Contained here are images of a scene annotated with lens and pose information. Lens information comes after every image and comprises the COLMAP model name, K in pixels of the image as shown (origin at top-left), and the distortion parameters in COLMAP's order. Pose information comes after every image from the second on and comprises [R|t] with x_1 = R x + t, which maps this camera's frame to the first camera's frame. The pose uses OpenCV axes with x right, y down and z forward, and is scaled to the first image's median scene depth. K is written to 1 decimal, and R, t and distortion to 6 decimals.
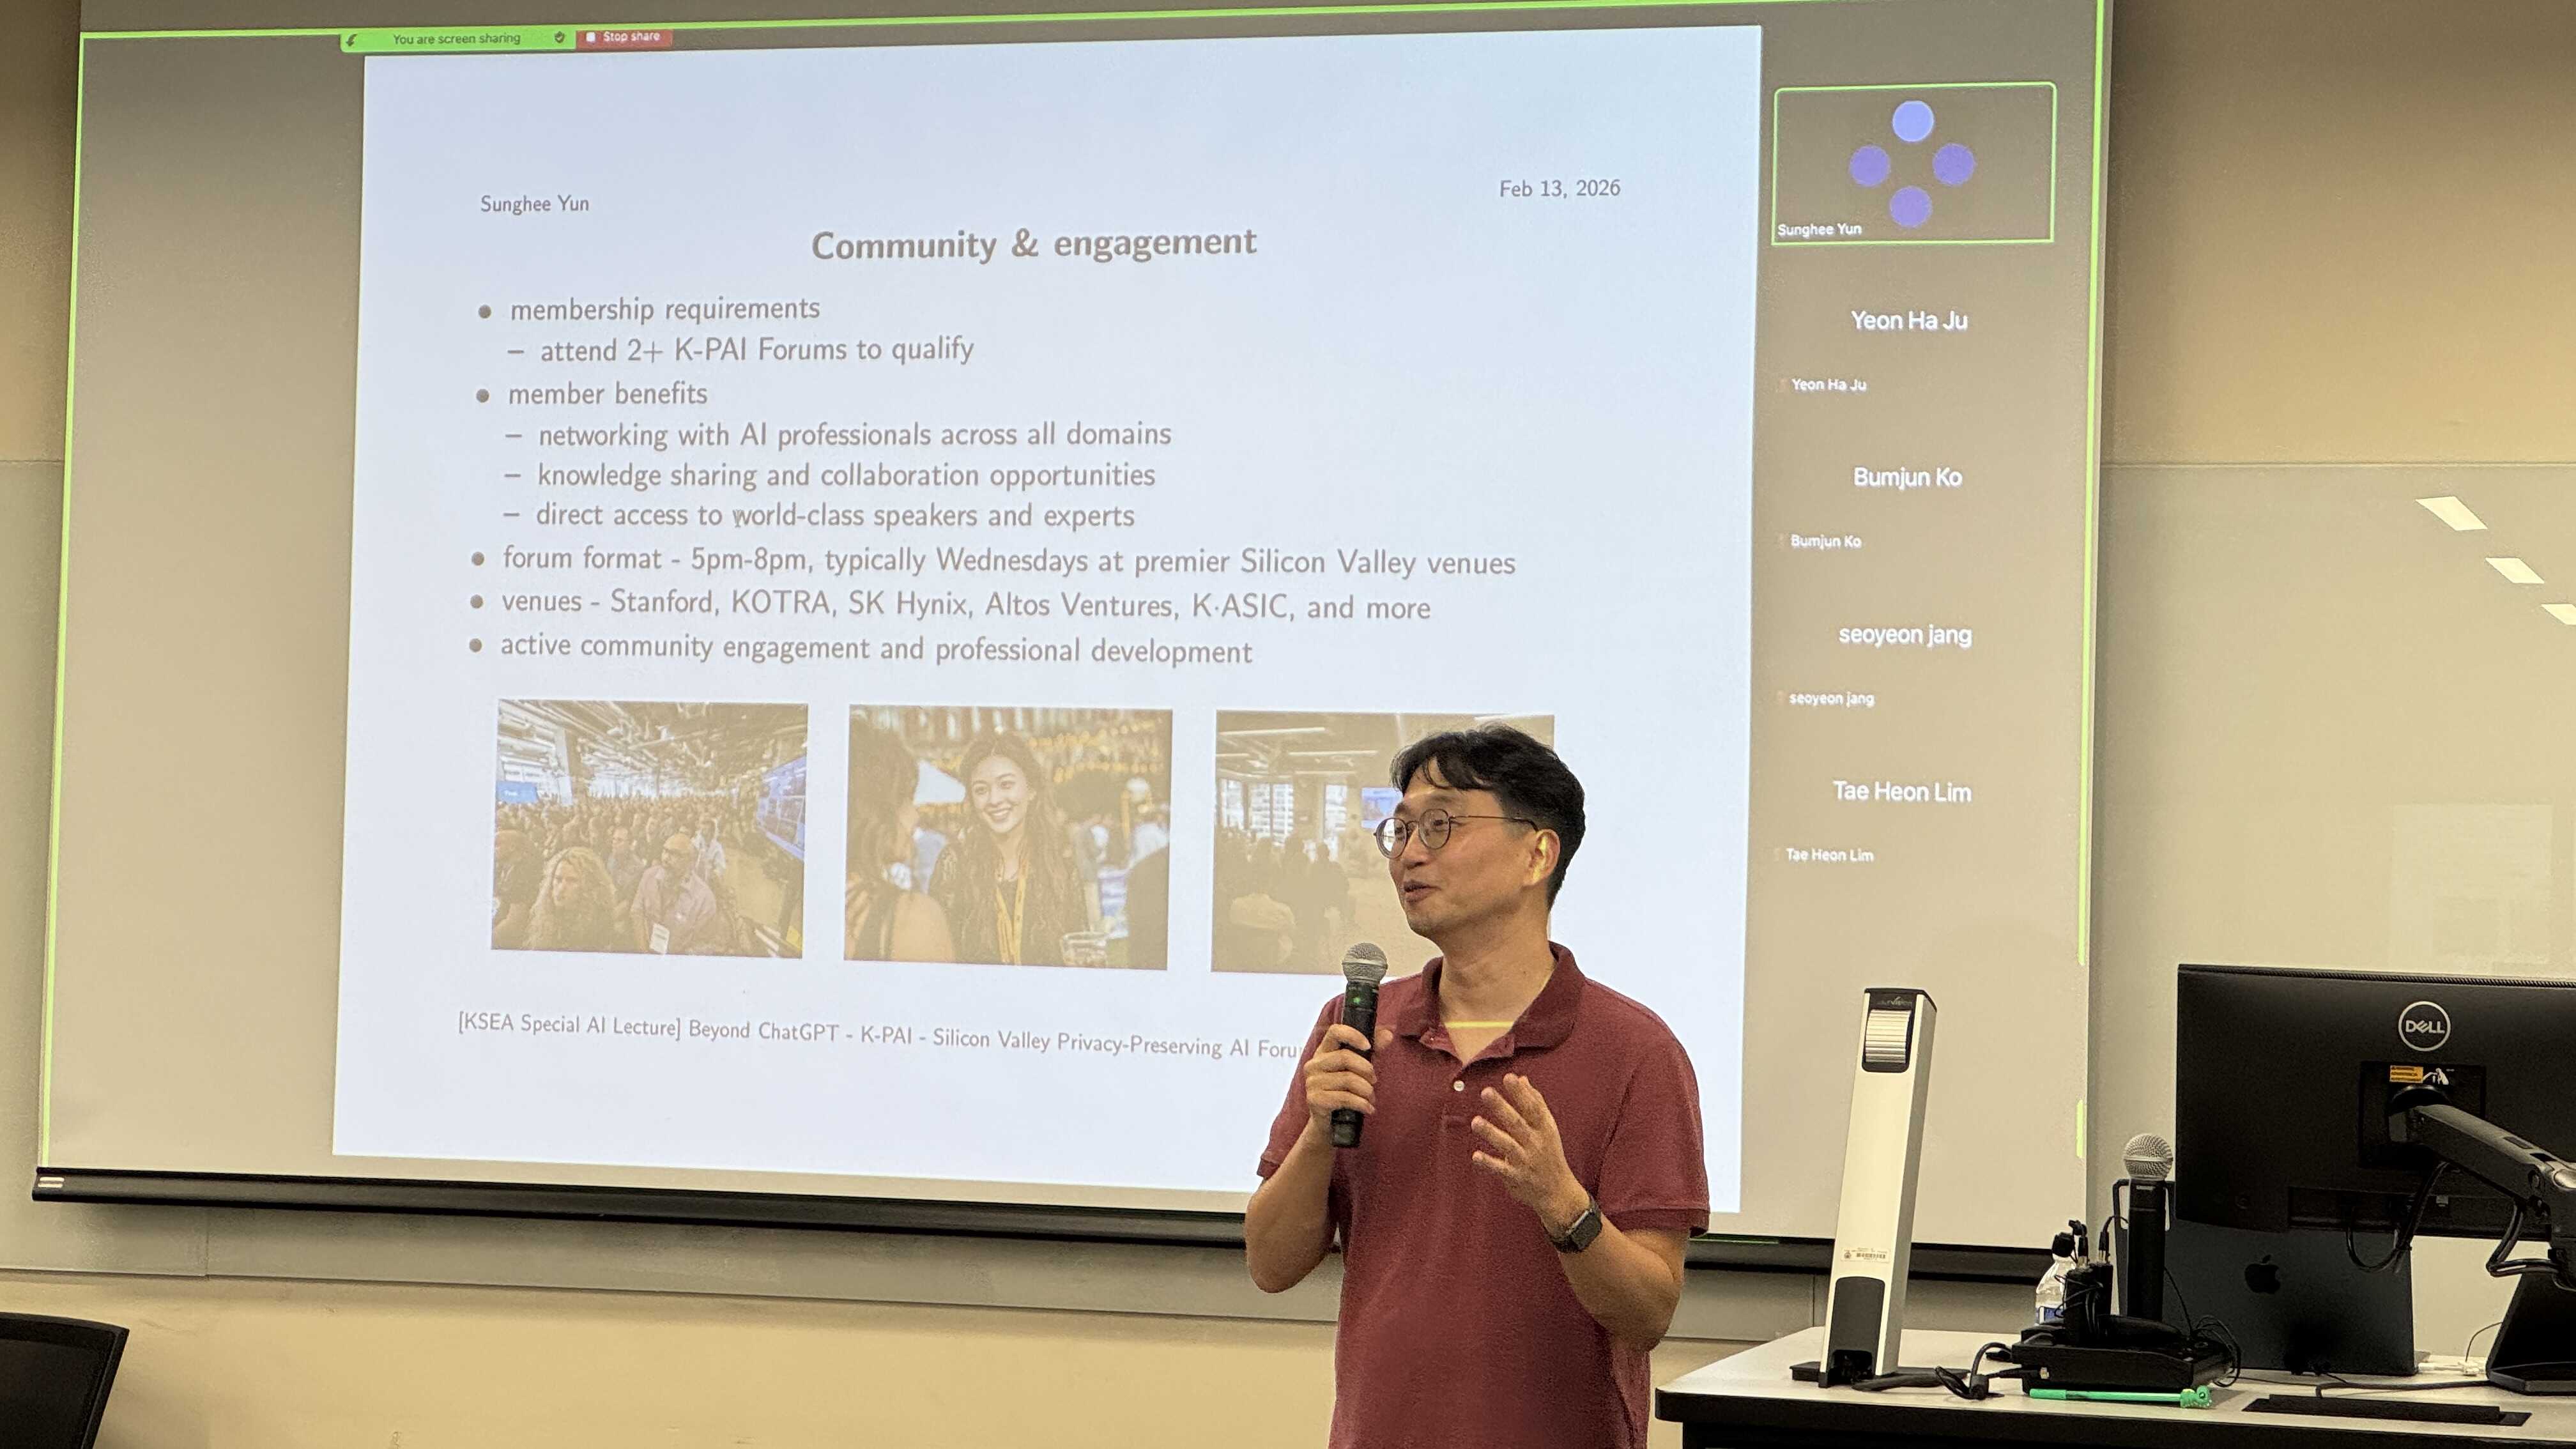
lens RADIAL K [[5684.0, 0, 1288.0], [0, 5684.0, 724.5], [0, 0, 1]] dist [-0.284341, 6.542286]
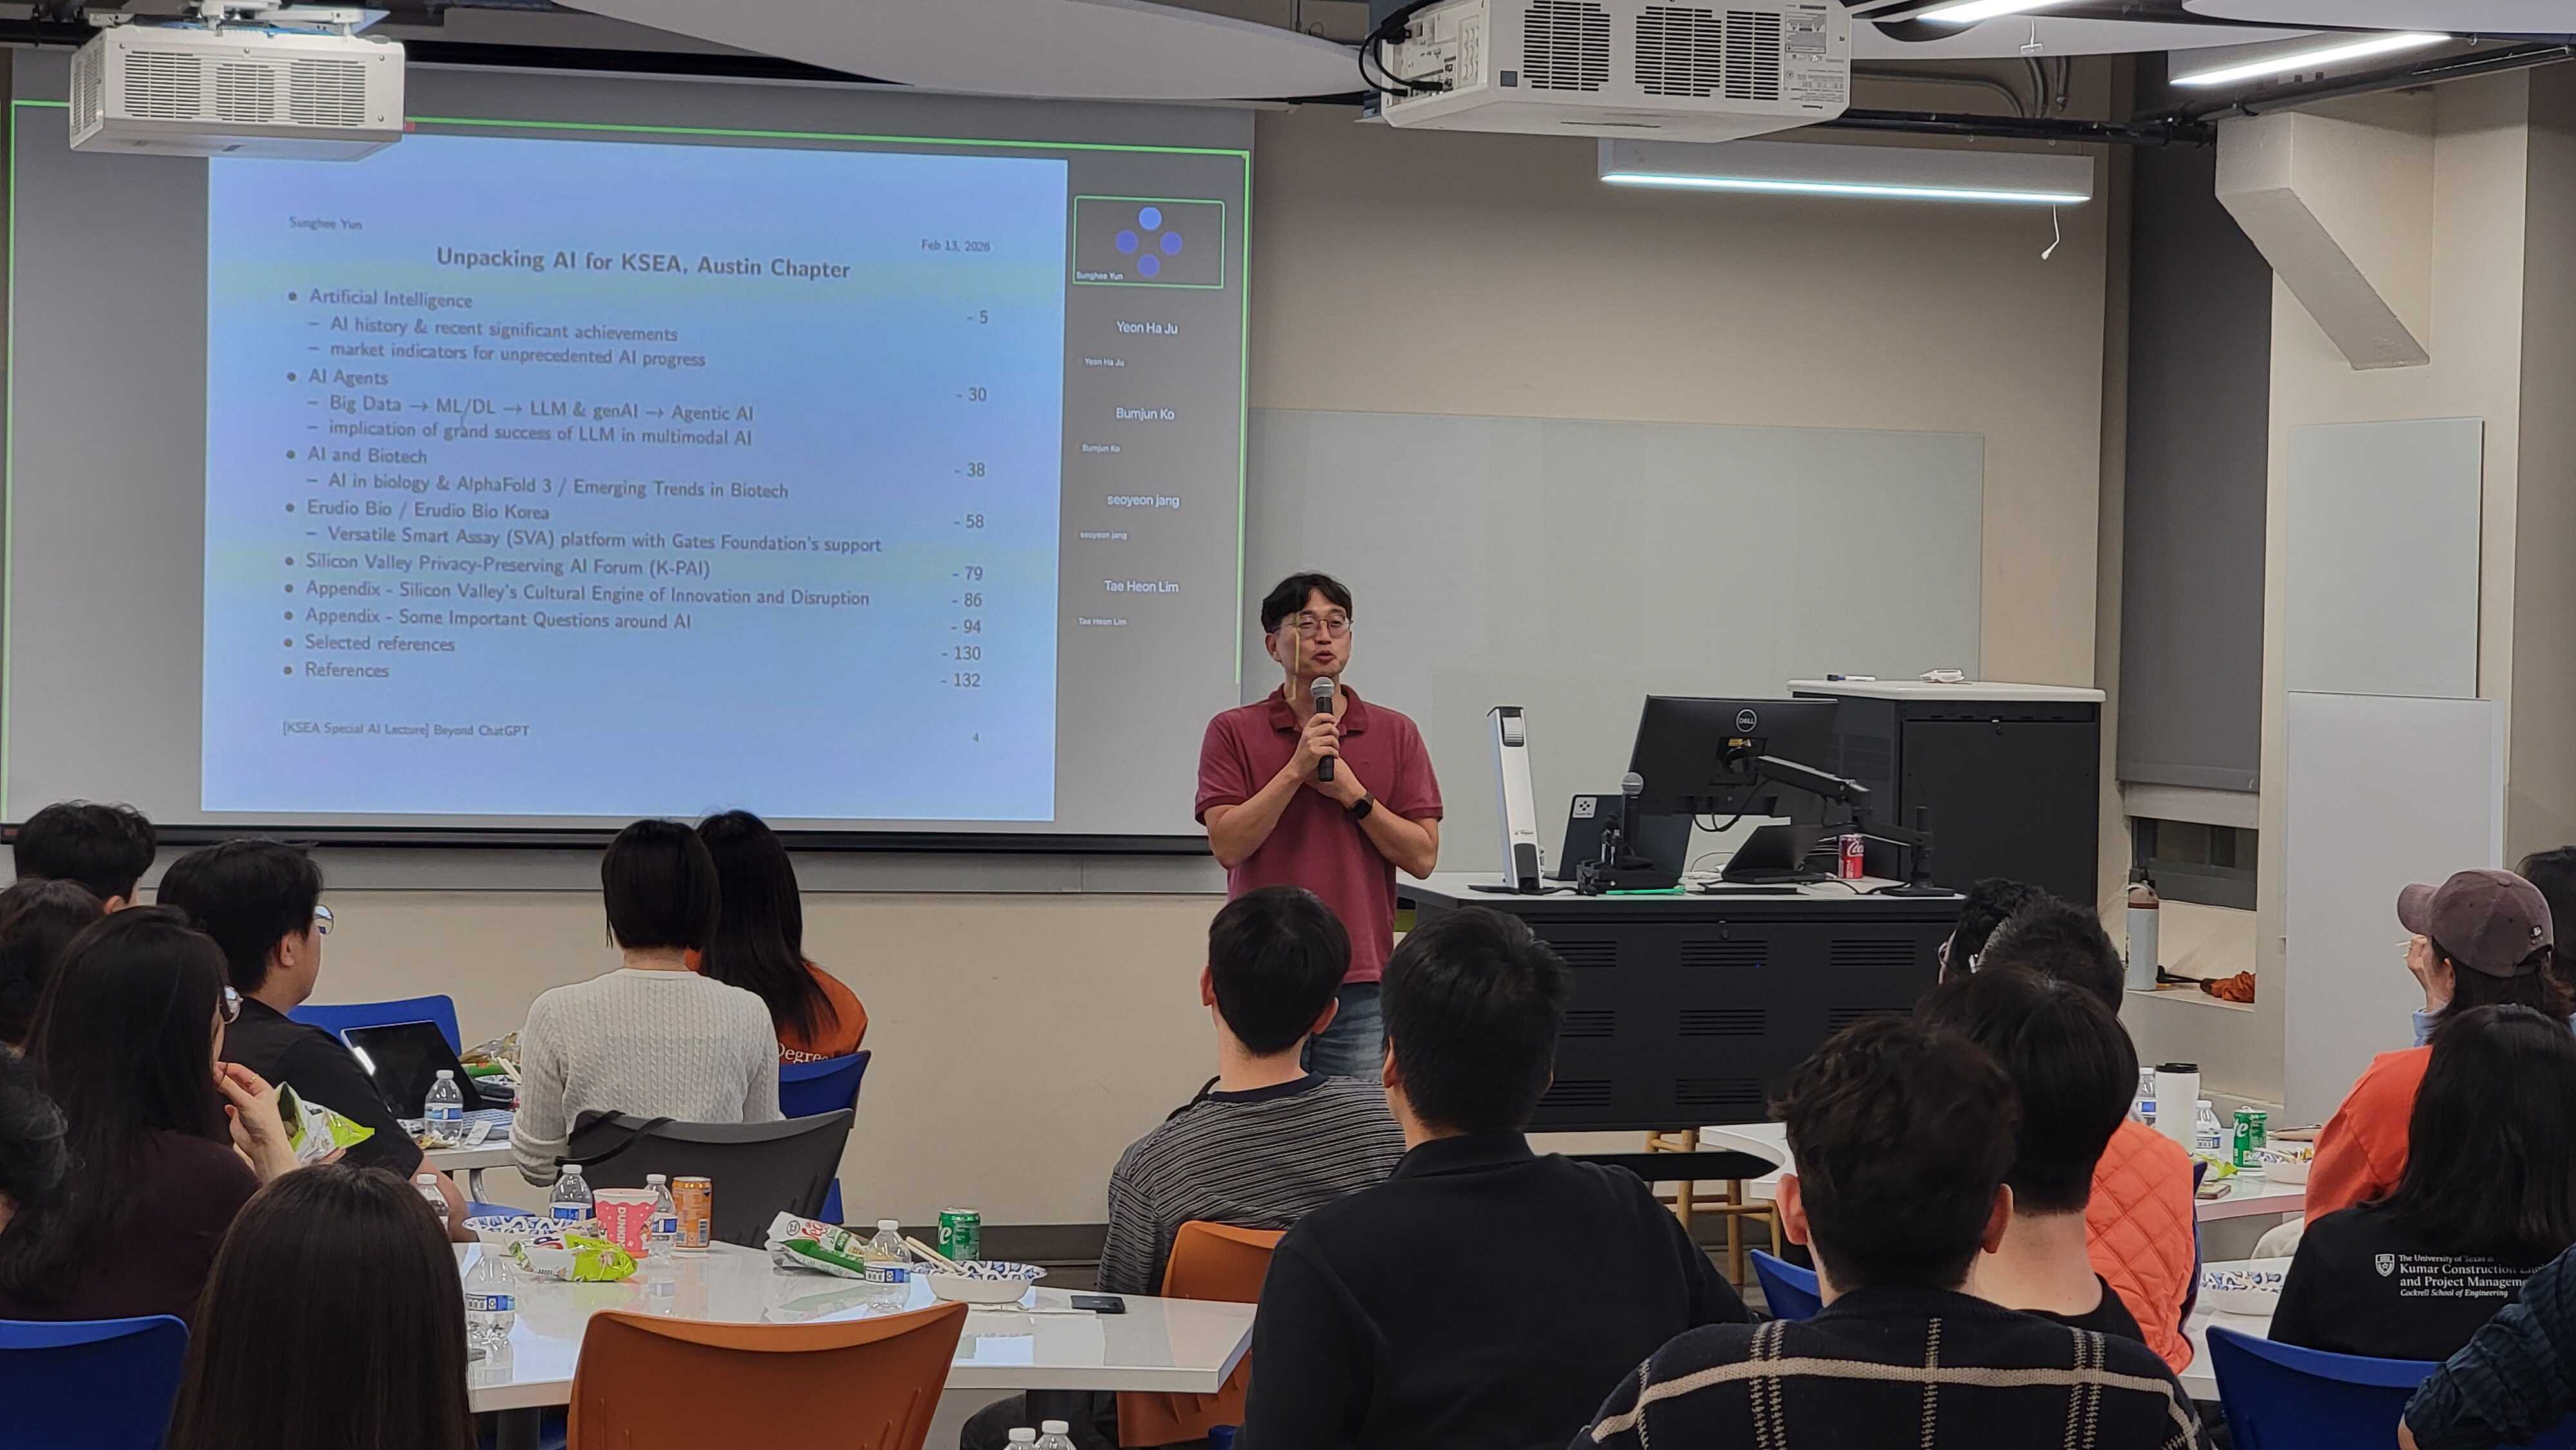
lens RADIAL K [[5827.6, 0, 1288.0], [0, 5827.6, 725.0], [0, 0, 1]] dist [-0.359775, 6.188563]
pose [[0.818654, -0.023367, 0.573812, -0.928567], [-0.017889, 0.997649, 0.066149, -0.068541], [-0.574009, -0.064418, 0.816312, -0.558514]]
